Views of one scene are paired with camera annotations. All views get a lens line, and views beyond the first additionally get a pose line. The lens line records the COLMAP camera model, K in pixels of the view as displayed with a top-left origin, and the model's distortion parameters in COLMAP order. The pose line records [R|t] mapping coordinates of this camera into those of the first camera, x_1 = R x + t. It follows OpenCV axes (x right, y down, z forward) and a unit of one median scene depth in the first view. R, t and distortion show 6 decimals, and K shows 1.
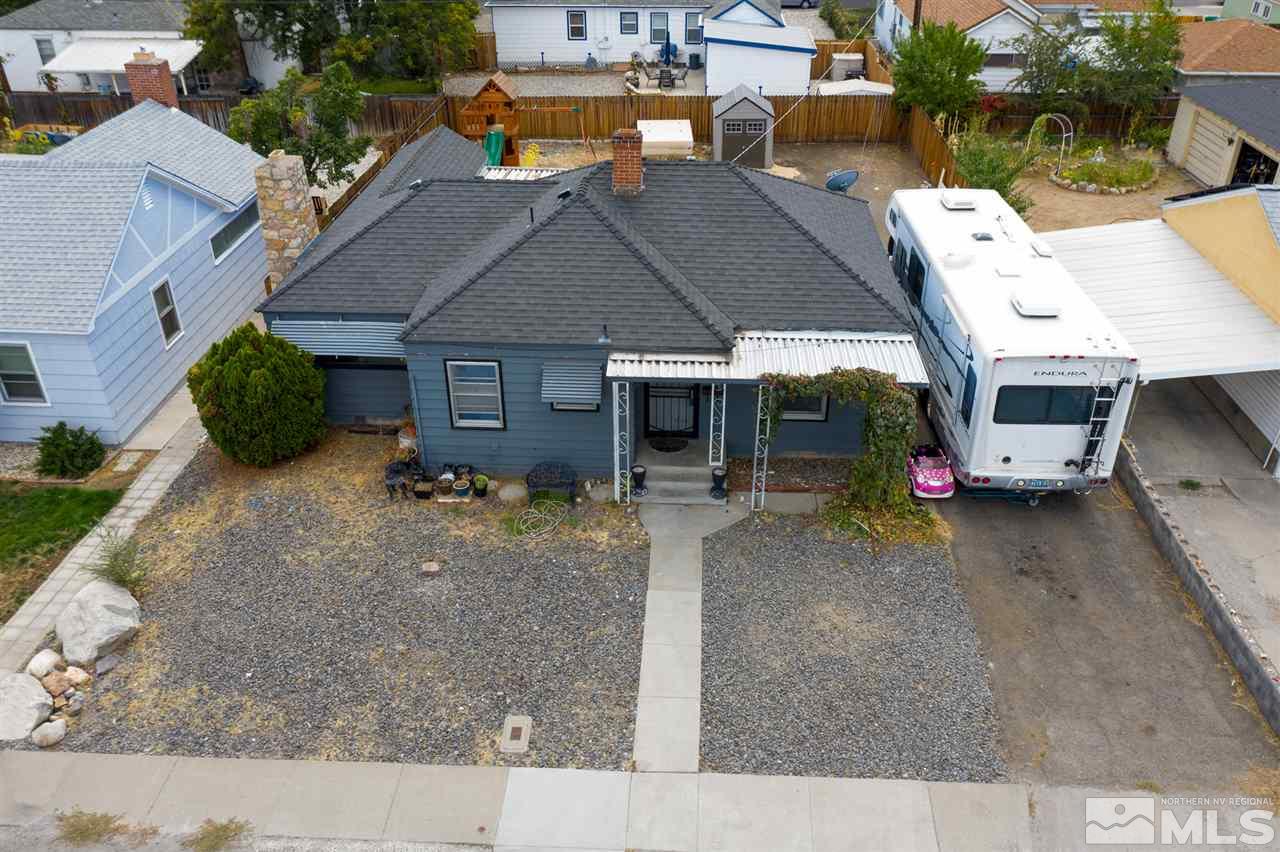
lens RADIAL K [[1005.7, 0, 640.0], [0, 1005.7, 426.0], [0, 0, 1]] dist [0.001234, 0.001536]
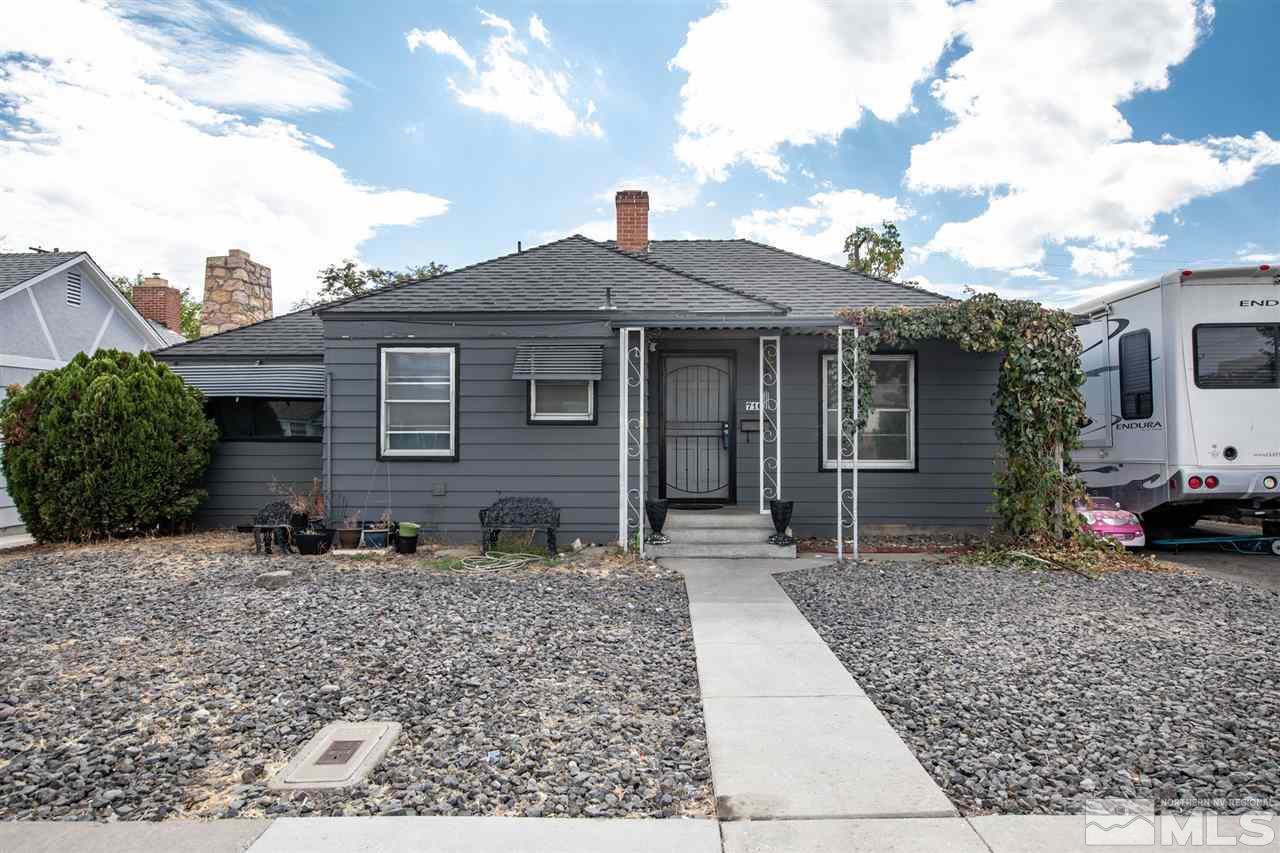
lens RADIAL K [[769.5, 0, 642.7], [0, 769.5, 424.6], [0, 0, 1]] dist [0.015683, -0.001808]
pose [[0.999449, 0.003834, 0.032984, -0.029284], [0.014410, 0.844824, -0.534850, 0.290996], [-0.029916, 0.535030, 0.844303, 0.607766]]
